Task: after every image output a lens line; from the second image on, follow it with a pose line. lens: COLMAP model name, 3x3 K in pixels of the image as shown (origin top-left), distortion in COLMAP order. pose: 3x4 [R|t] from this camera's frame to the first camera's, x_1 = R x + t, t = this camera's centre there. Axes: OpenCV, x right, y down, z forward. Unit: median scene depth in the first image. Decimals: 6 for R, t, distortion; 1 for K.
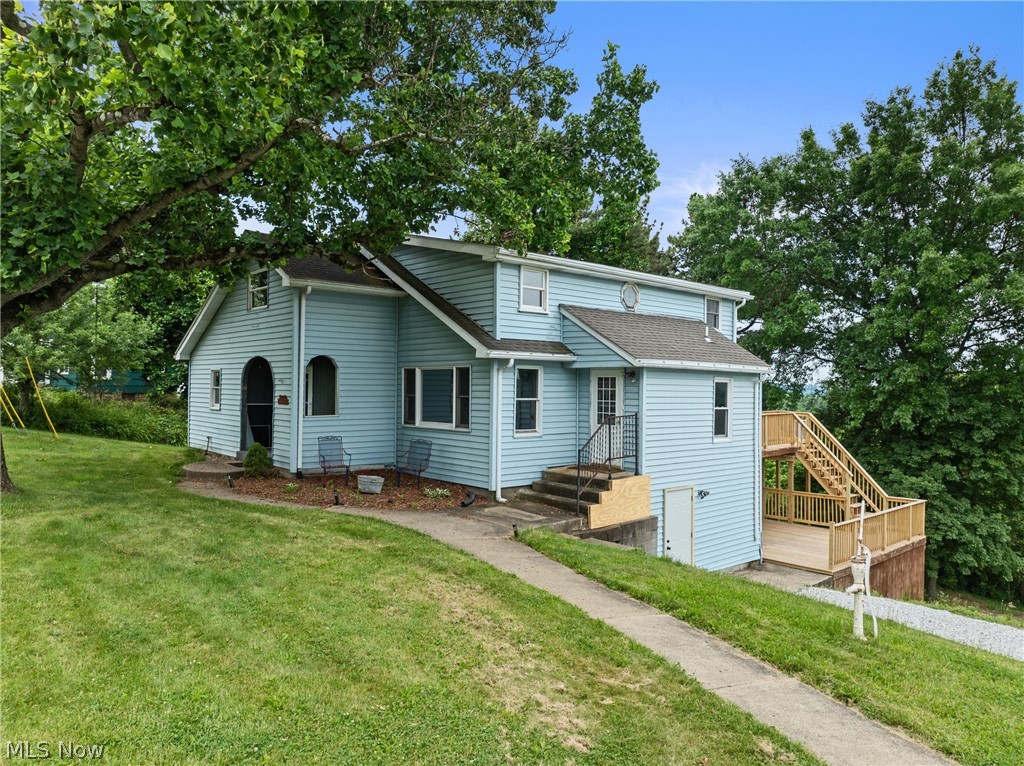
lens RADIAL K [[699.4, 0, 512.0], [0, 699.4, 383.0], [0, 0, 1]] dist [0.047836, 0.000509]
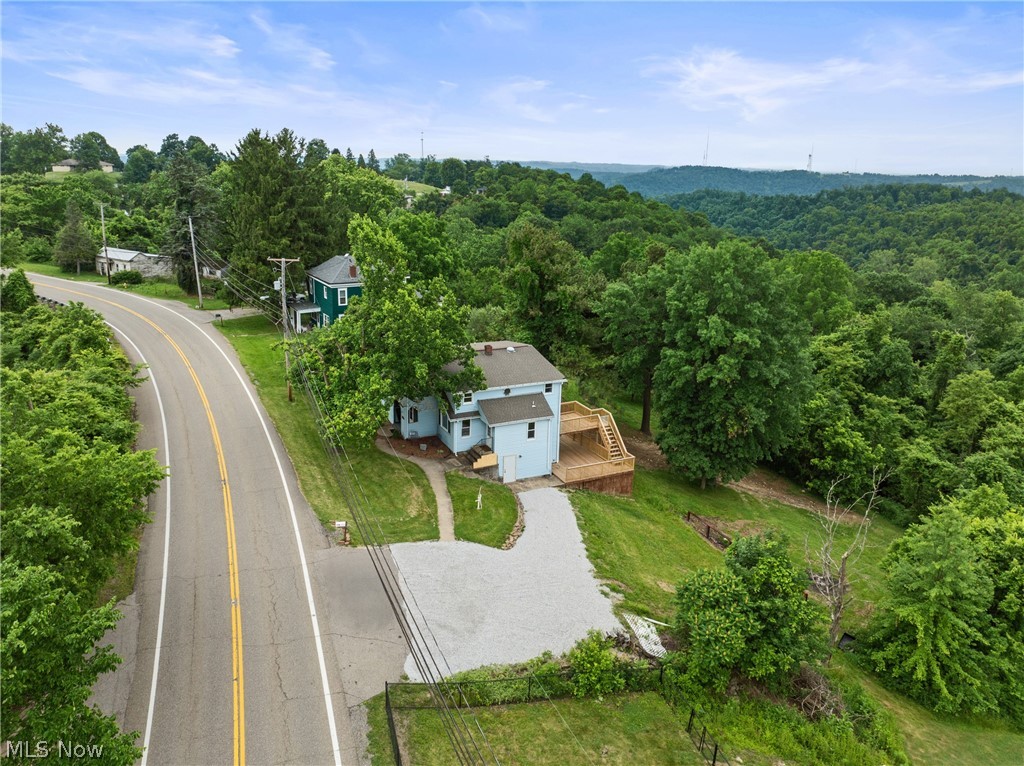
lens RADIAL K [[699.4, 0, 512.0], [0, 699.4, 383.0], [0, 0, 1]] dist [0.047836, 0.000509]
pose [[0.960285, 0.099812, -0.260556, 1.151162], [-0.015135, 0.951087, 0.308552, -1.294619], [0.278609, -0.292355, 0.914826, -2.110671]]
